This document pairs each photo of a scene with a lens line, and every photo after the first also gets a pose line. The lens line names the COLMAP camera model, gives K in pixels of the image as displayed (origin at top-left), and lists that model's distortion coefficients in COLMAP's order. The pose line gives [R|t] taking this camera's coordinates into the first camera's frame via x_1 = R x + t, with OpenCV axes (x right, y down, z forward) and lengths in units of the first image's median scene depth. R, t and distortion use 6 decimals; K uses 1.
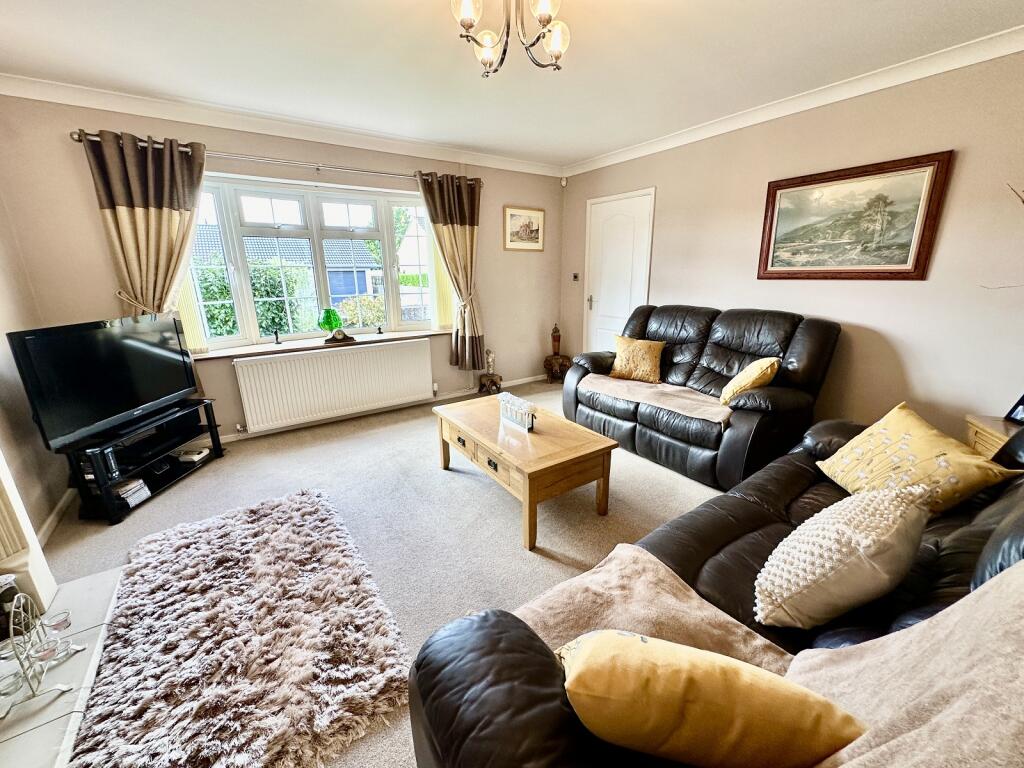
lens RADIAL K [[407.7, 0, 513.9], [0, 407.7, 383.3], [0, 0, 1]] dist [-0.001391, -0.000229]
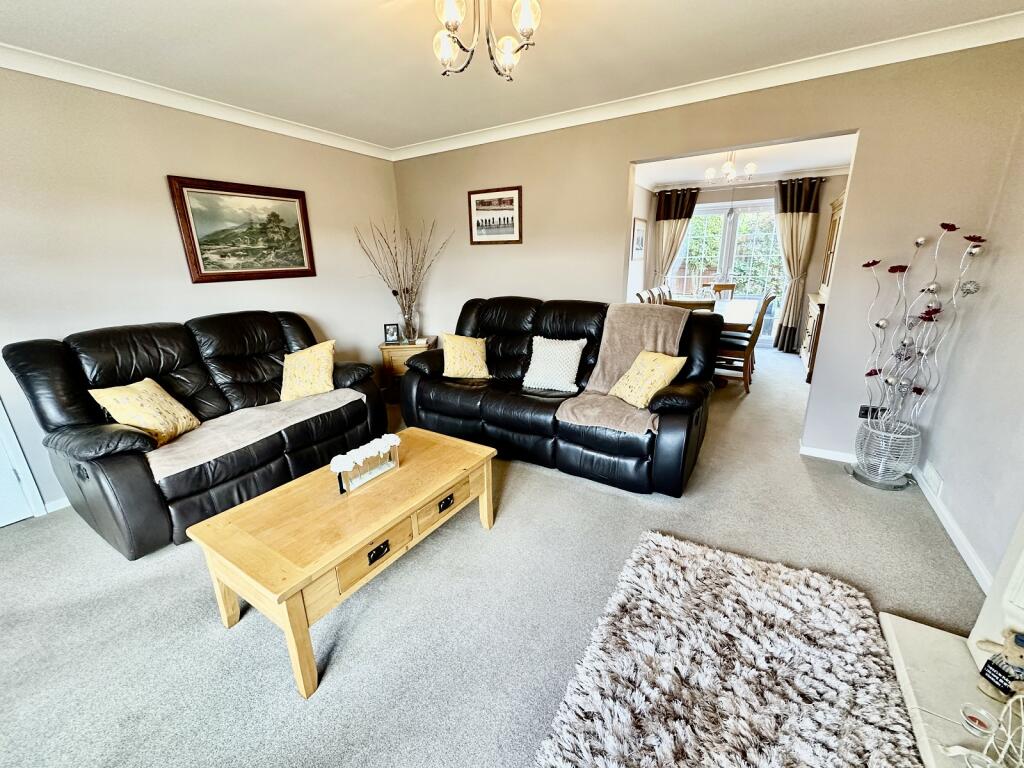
lens RADIAL K [[407.7, 0, 507.4], [0, 407.7, 381.1], [0, 0, 1]] dist [-0.001391, -0.000229]
pose [[-0.408832, -0.241907, 0.879964, -0.954114], [0.272638, 0.887820, 0.370734, -0.368942], [-0.870933, 0.391480, -0.297016, 1.322986]]
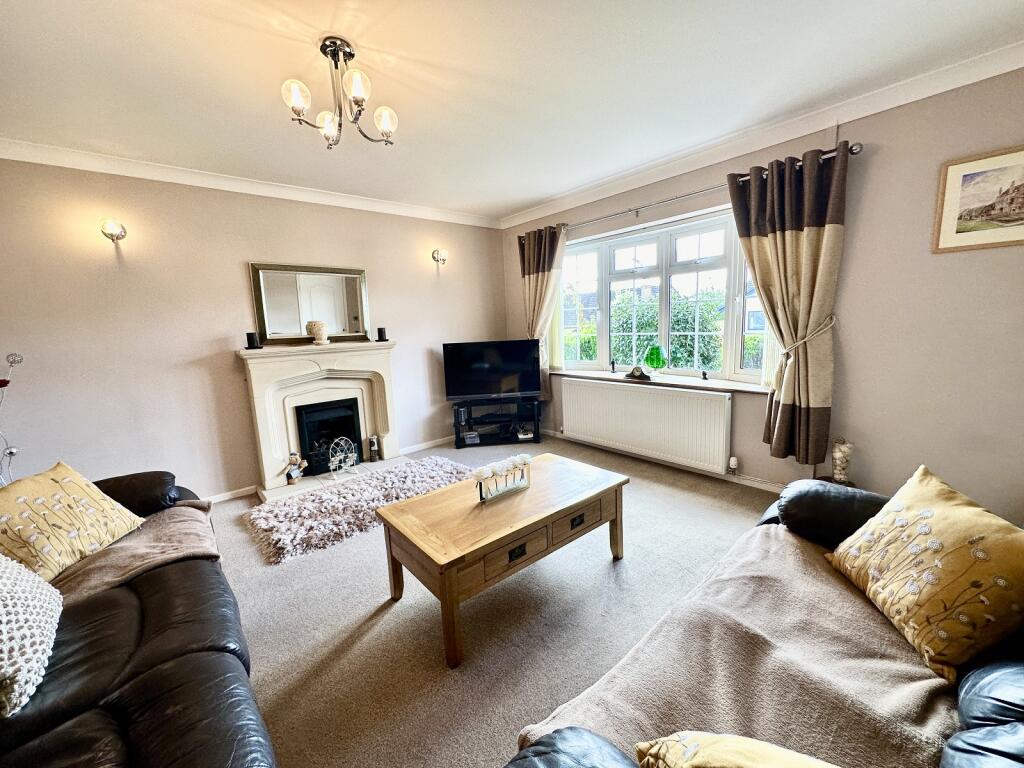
lens RADIAL K [[407.7, 0, 514.0], [0, 407.7, 385.4], [0, 0, 1]] dist [-0.001391, -0.000229]
pose [[0.109766, 0.155648, -0.981695, 0.429490], [-0.231618, 0.964479, 0.127021, -0.118091], [0.966594, 0.213435, 0.141918, 0.476502]]
